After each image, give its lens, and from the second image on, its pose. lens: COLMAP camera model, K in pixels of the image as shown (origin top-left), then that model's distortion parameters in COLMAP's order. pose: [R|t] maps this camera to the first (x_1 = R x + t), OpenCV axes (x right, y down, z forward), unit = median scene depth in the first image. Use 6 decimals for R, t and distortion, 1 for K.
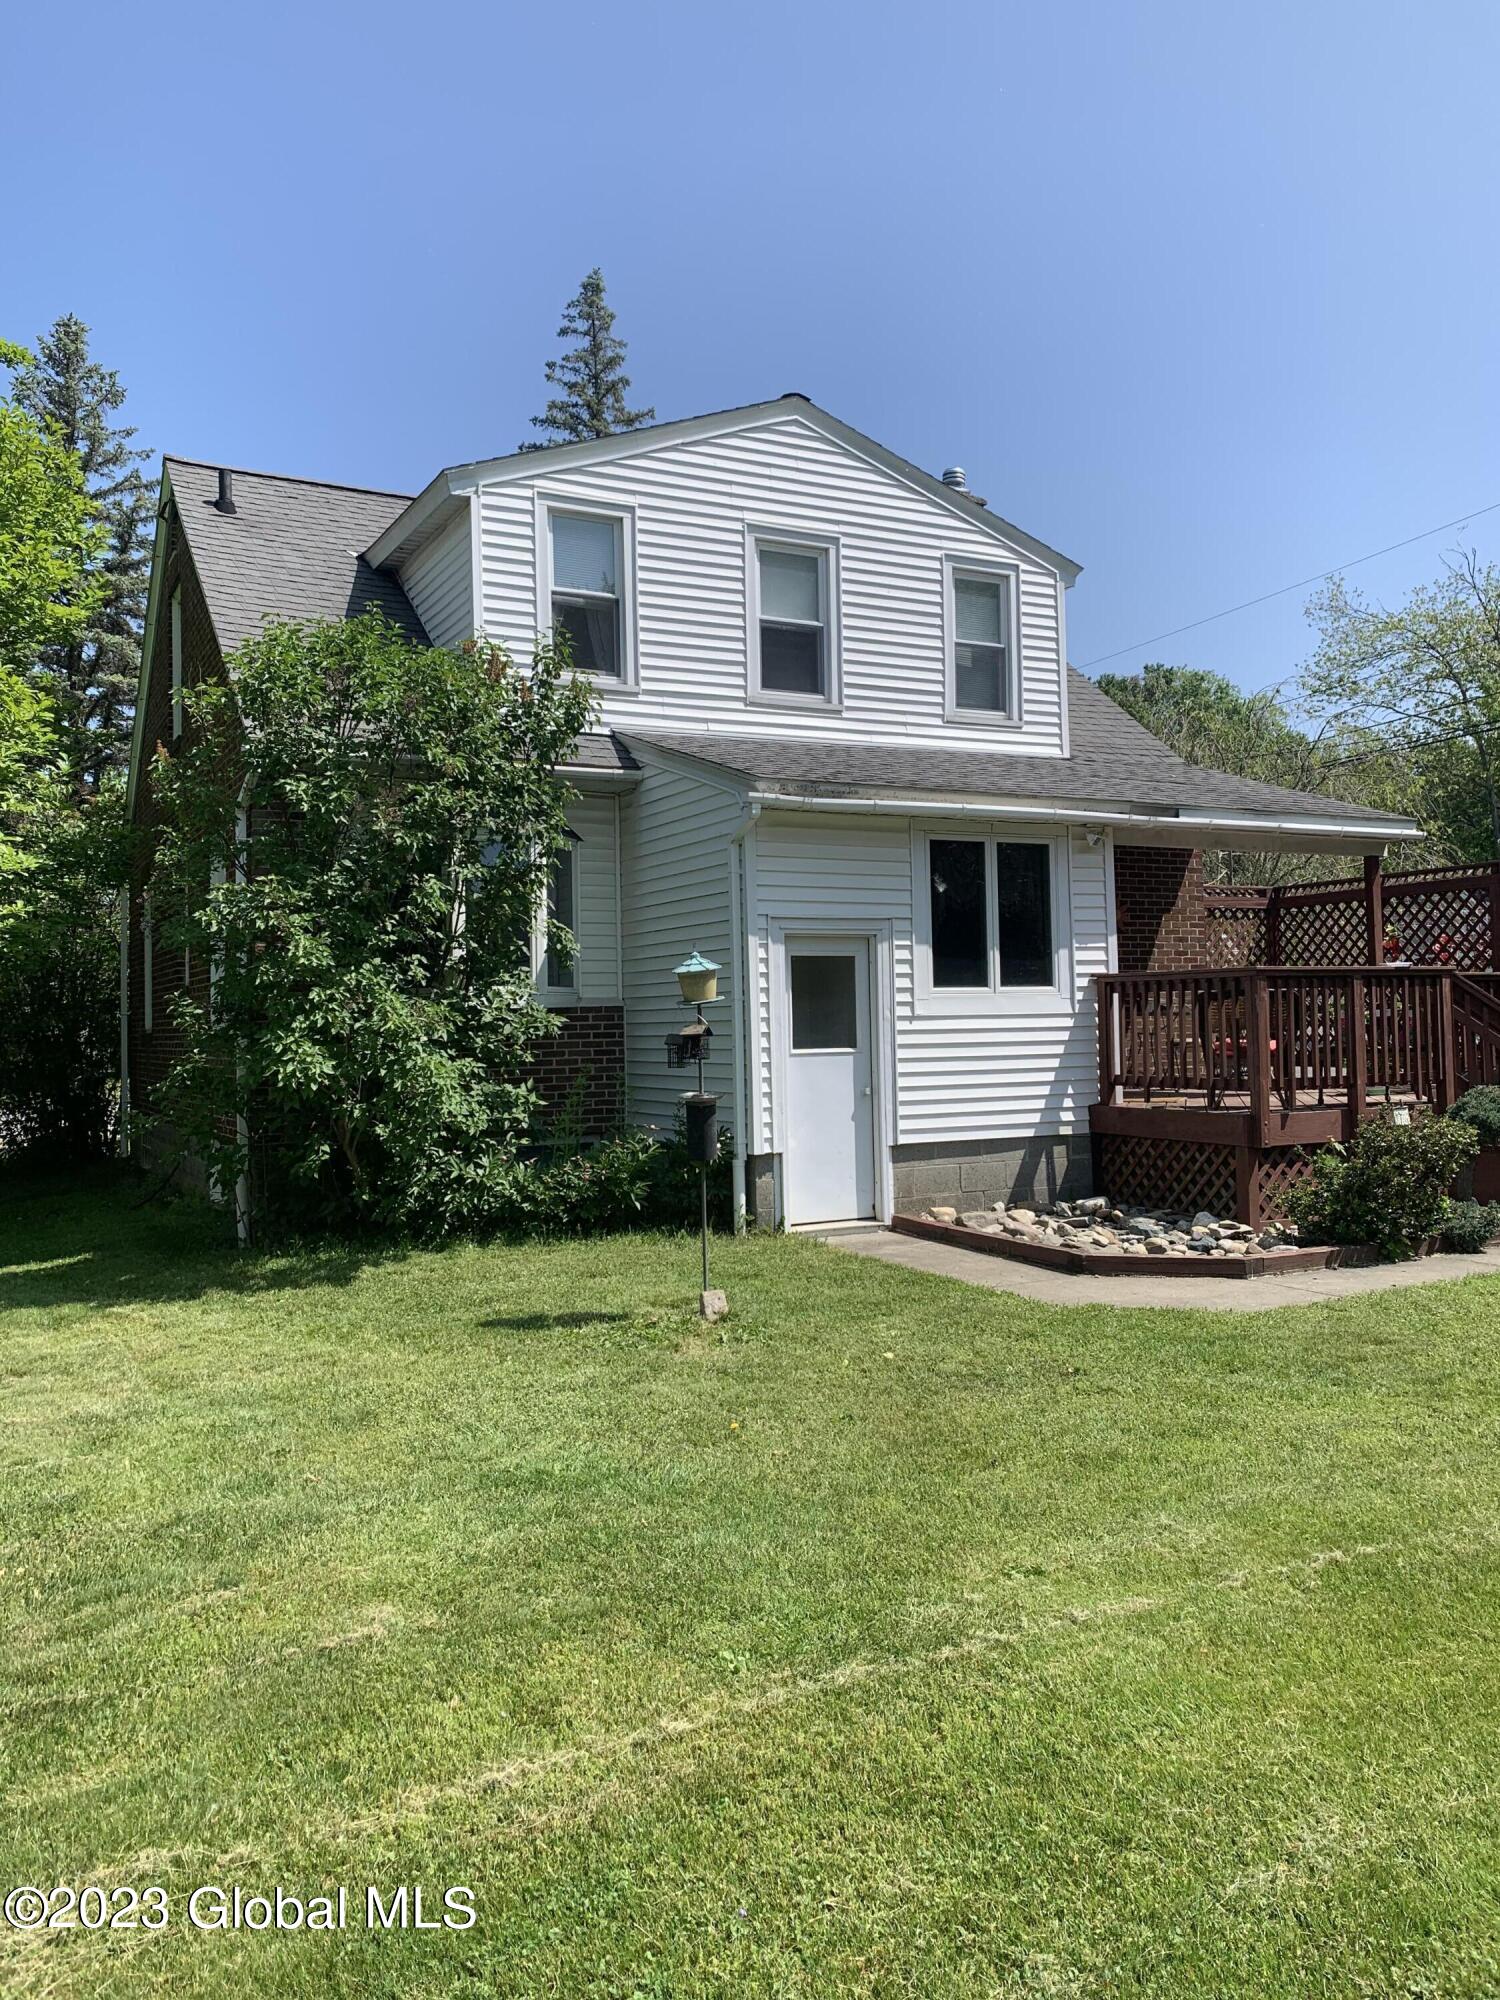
lens RADIAL K [[1525.2, 0, 746.6], [0, 1525.2, 1003.0], [0, 0, 1]] dist [0.031423, -0.006268]
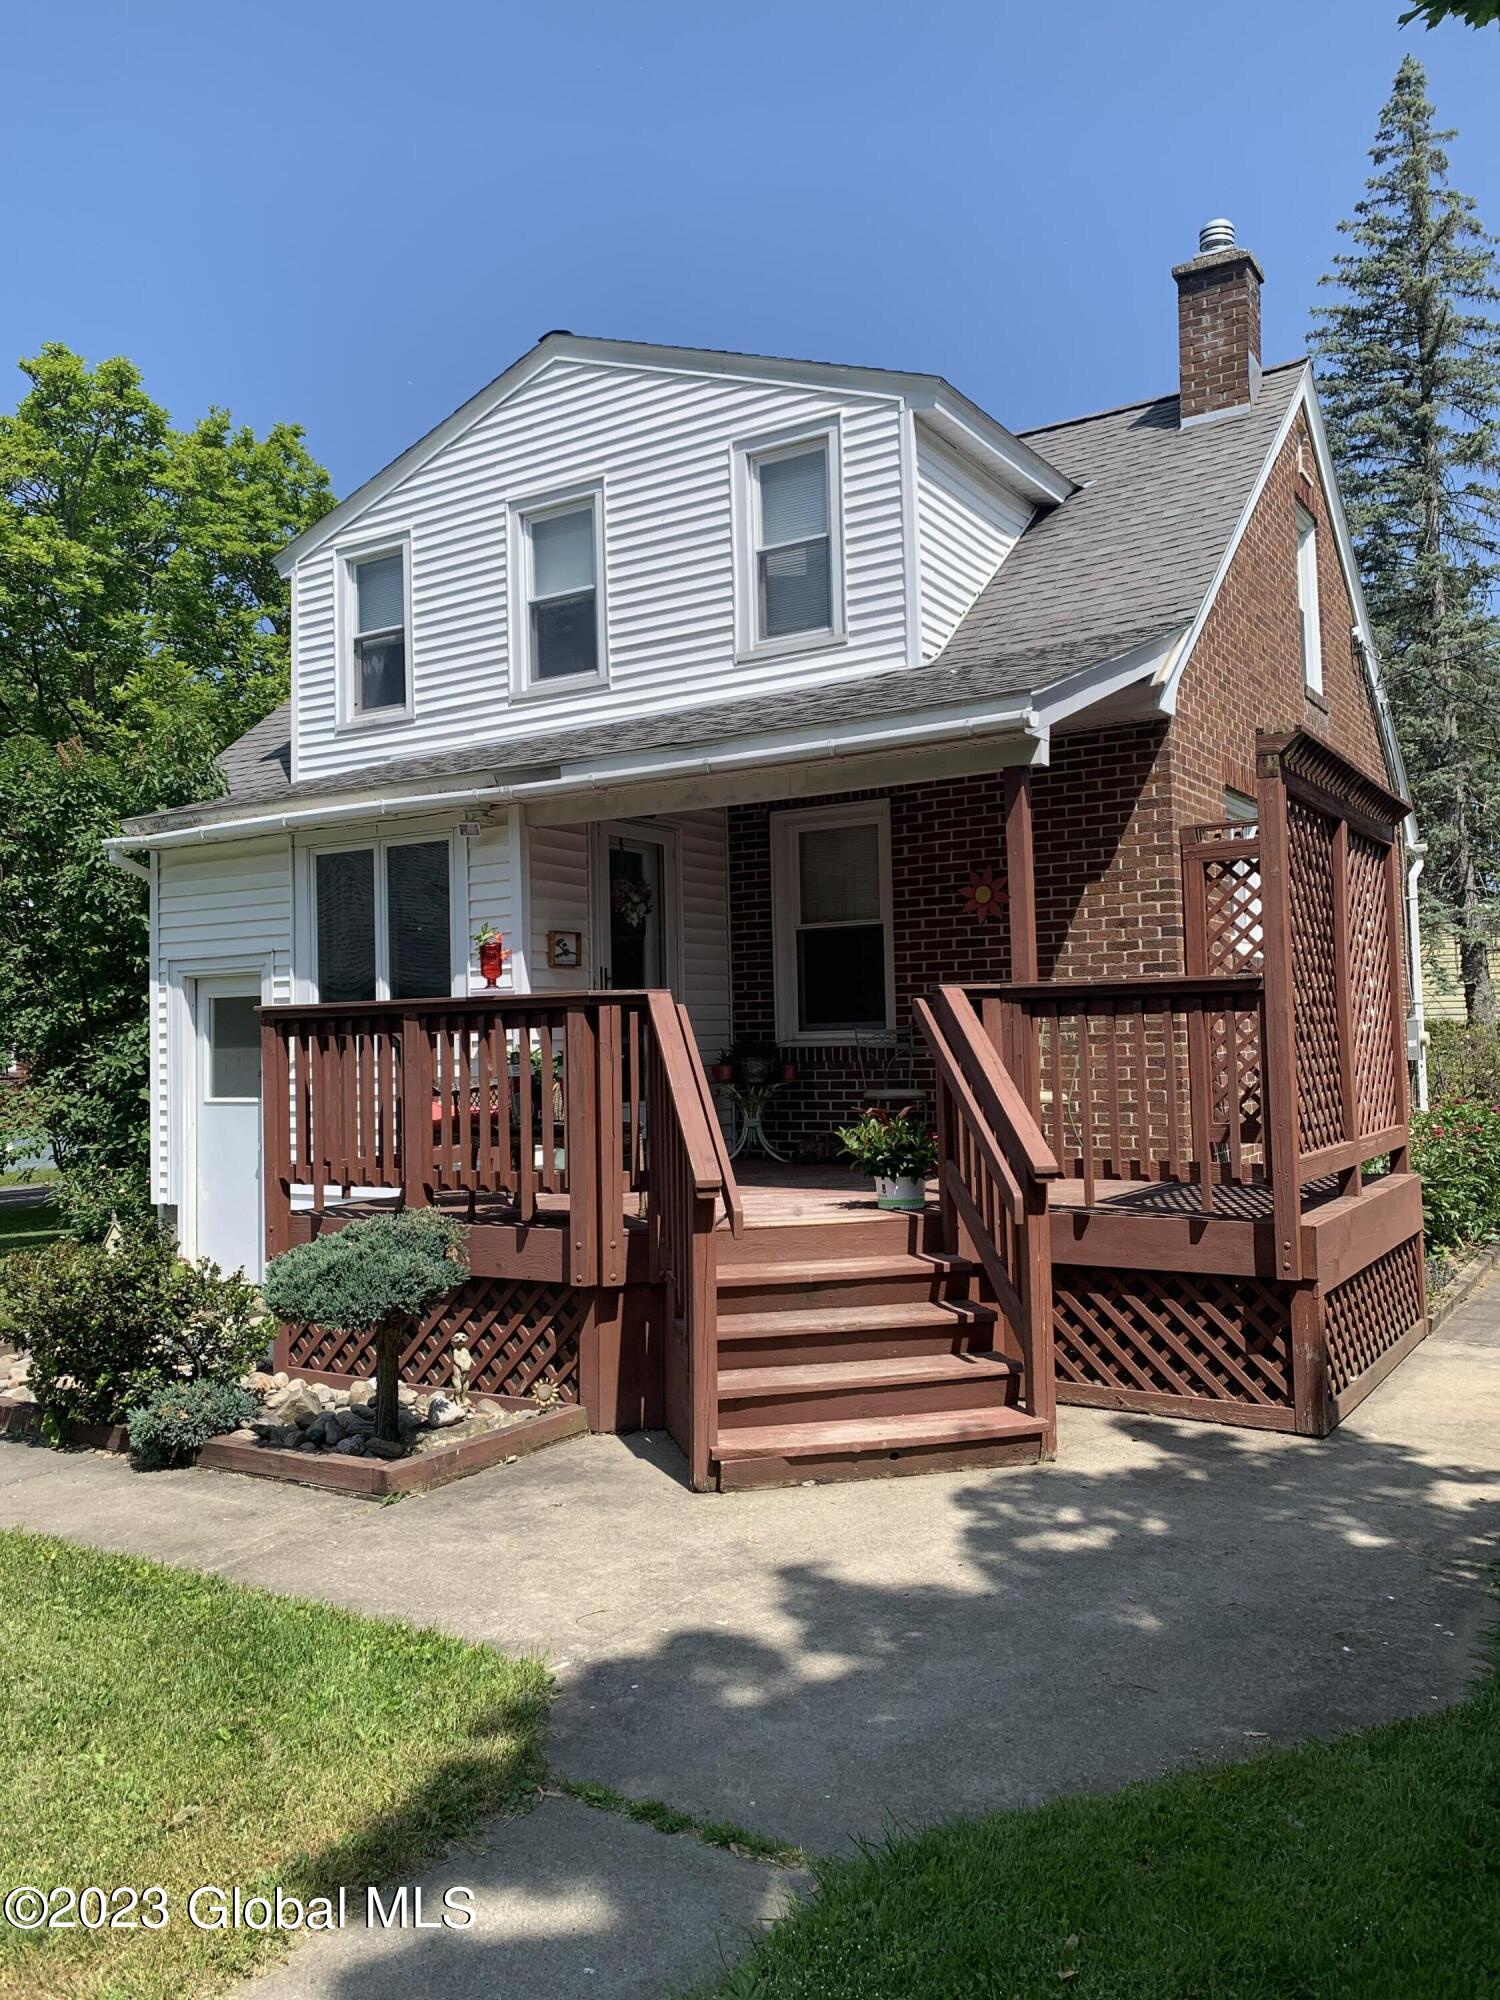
lens RADIAL K [[1525.2, 0, 747.9], [0, 1525.2, 990.1], [0, 0, 1]] dist [0.031423, -0.006268]
pose [[0.504763, -0.023340, -0.862942, 0.822451], [0.024243, 0.999623, -0.012856, -0.012845], [0.862917, -0.014432, 0.505139, 0.651941]]
